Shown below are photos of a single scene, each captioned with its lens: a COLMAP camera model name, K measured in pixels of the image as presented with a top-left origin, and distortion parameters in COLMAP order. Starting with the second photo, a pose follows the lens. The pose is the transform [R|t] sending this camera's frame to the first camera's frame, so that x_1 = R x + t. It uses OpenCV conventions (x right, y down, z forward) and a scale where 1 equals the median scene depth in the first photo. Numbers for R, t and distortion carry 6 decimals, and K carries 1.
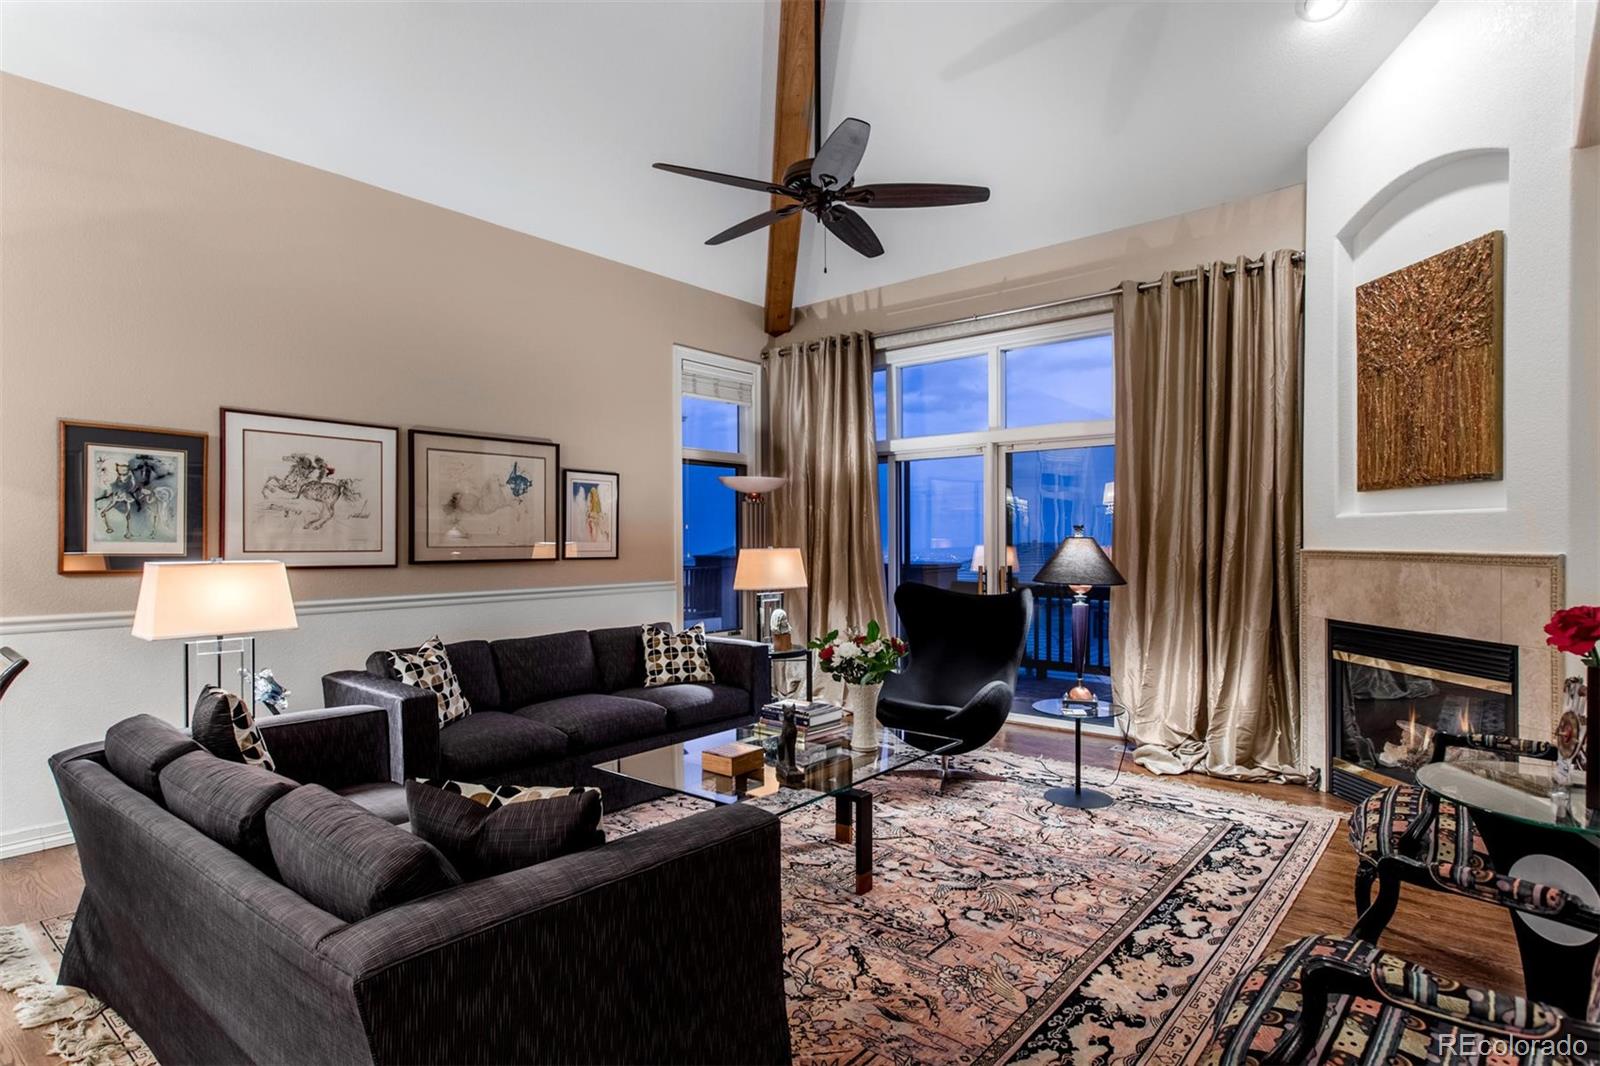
lens RADIAL K [[841.6, 0, 813.0], [0, 841.6, 543.5], [0, 0, 1]] dist [0.015848, 0.000094]
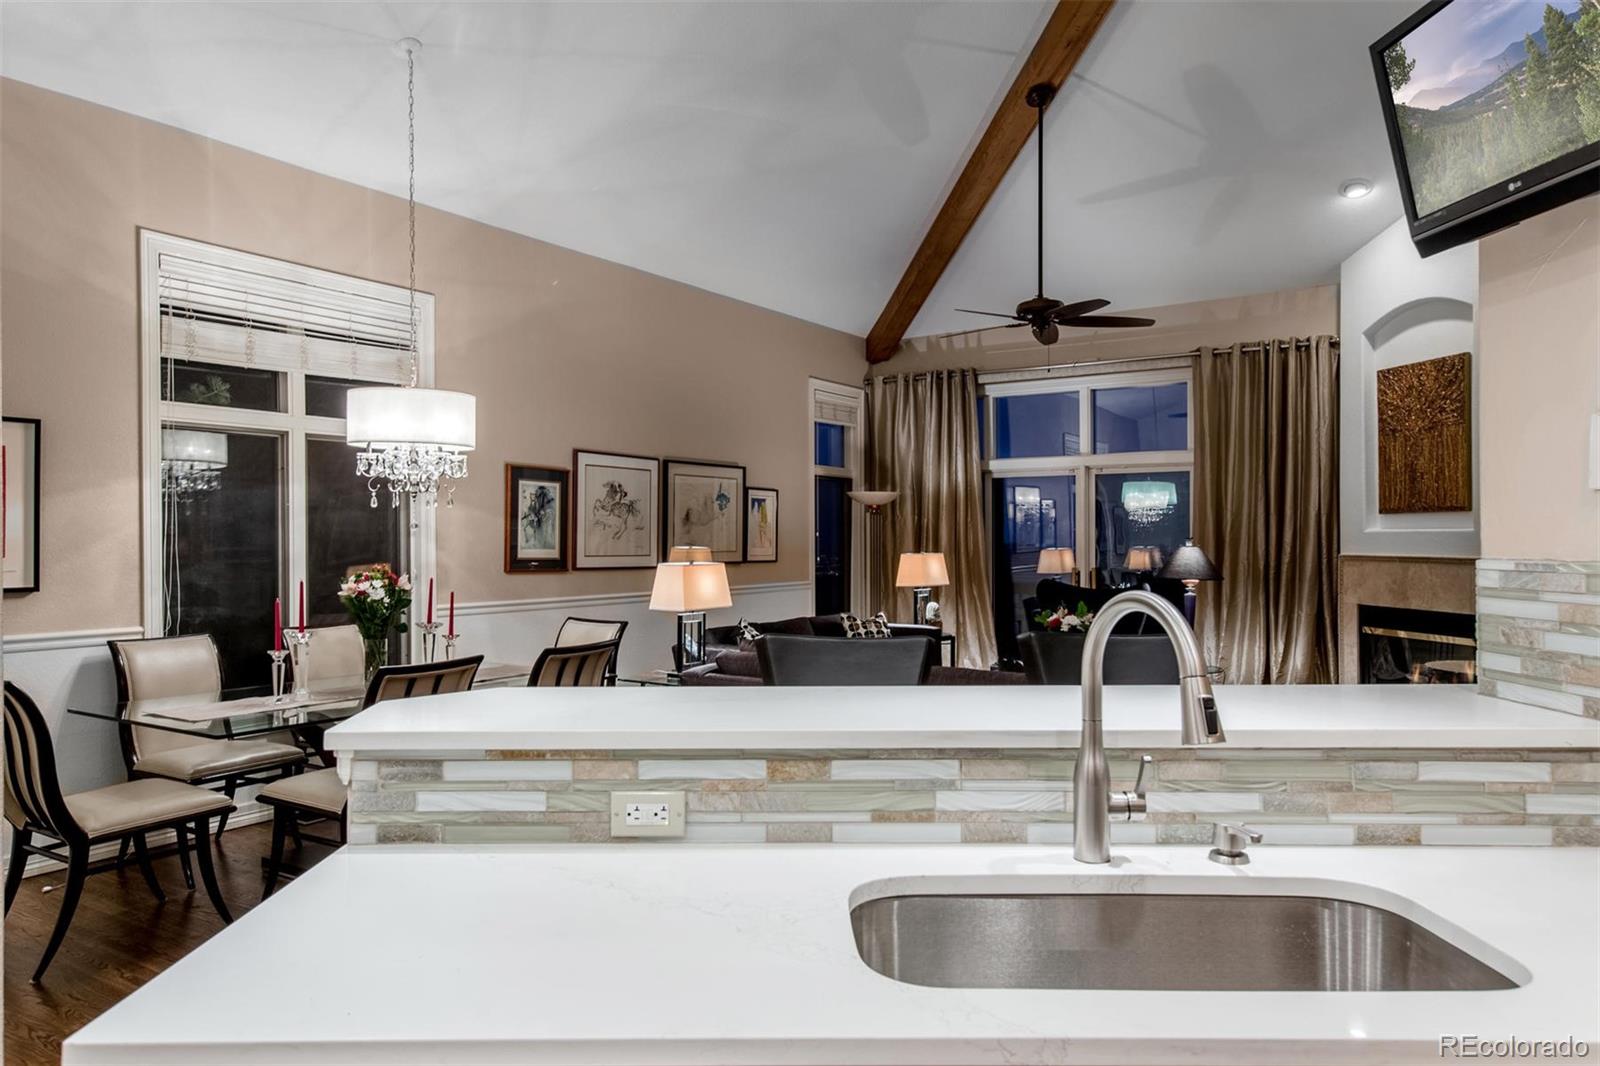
lens RADIAL K [[1050.5, 0, 780.3], [0, 1050.5, 530.8], [0, 0, 1]] dist [0.017997, -0.004852]
pose [[0.996352, 0.002147, 0.085307, -0.518255], [-0.001077, 0.999920, -0.012582, -0.009969], [-0.085327, 0.012444, 0.996275, -0.691114]]
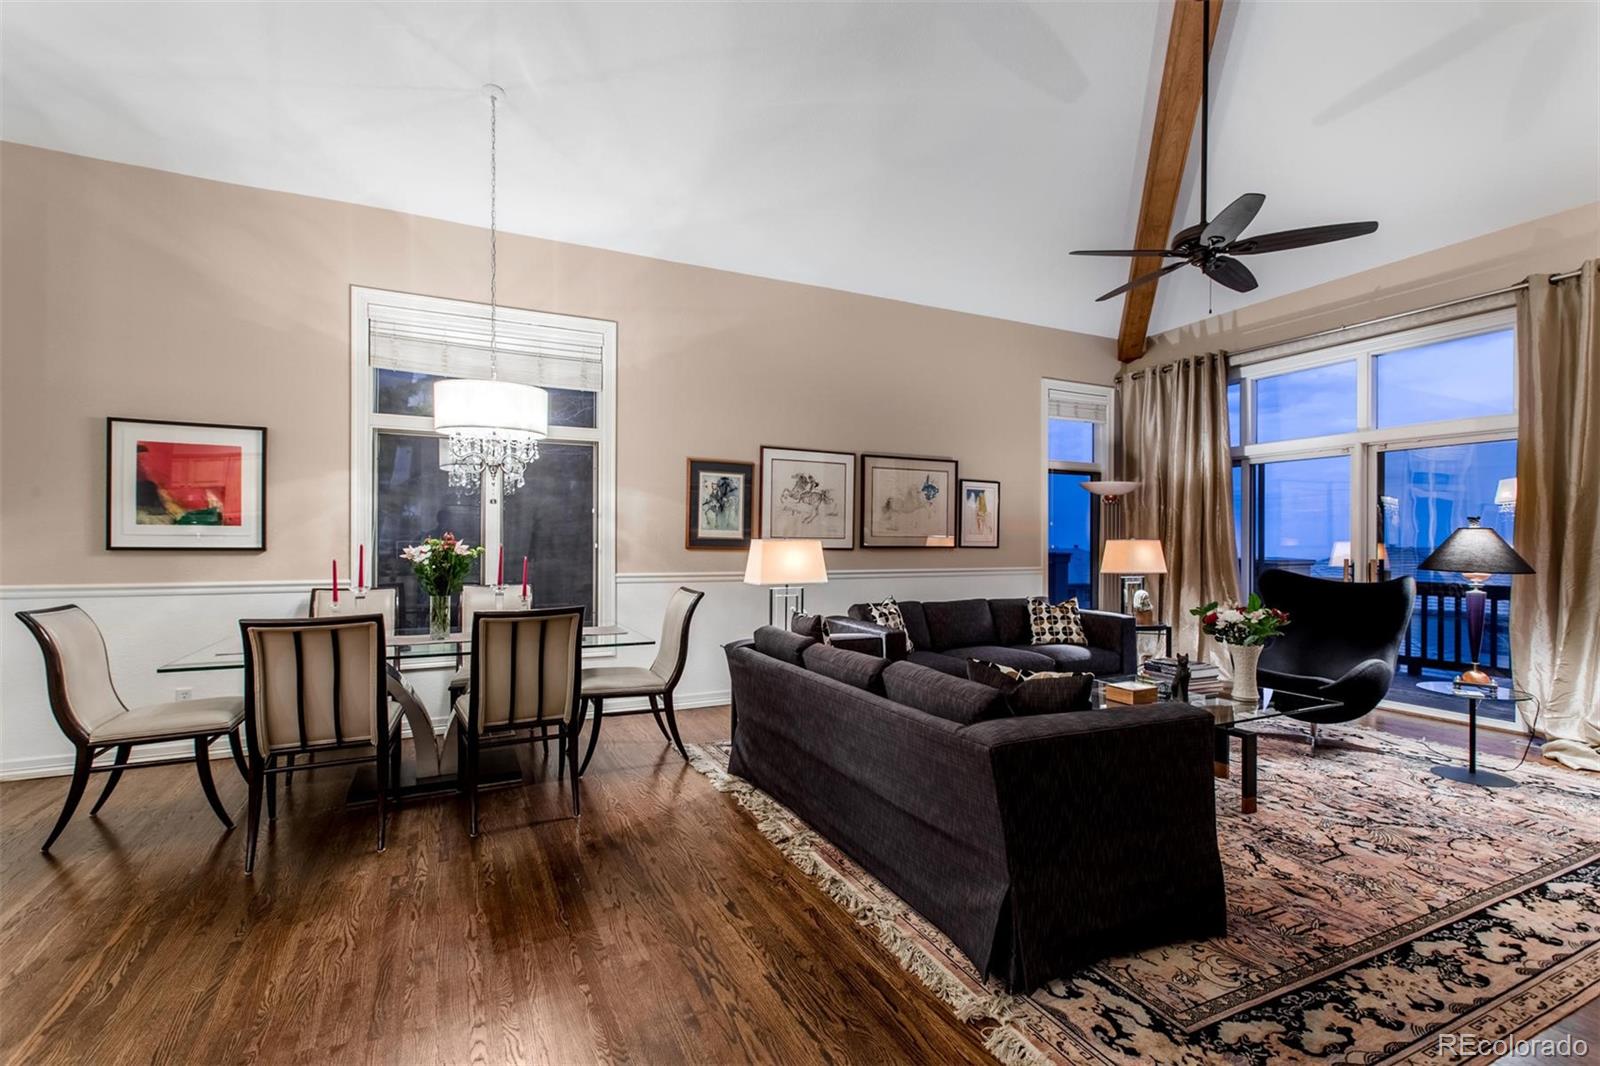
lens RADIAL K [[708.6, 0, 798.2], [0, 708.6, 537.8], [0, 0, 1]] dist [0.016222, -0.004000]
pose [[0.907229, 0.006207, -0.420592, -0.076534], [-0.010072, 0.999925, -0.006968, 0.019733], [0.420517, 0.010557, 0.907223, -0.172191]]
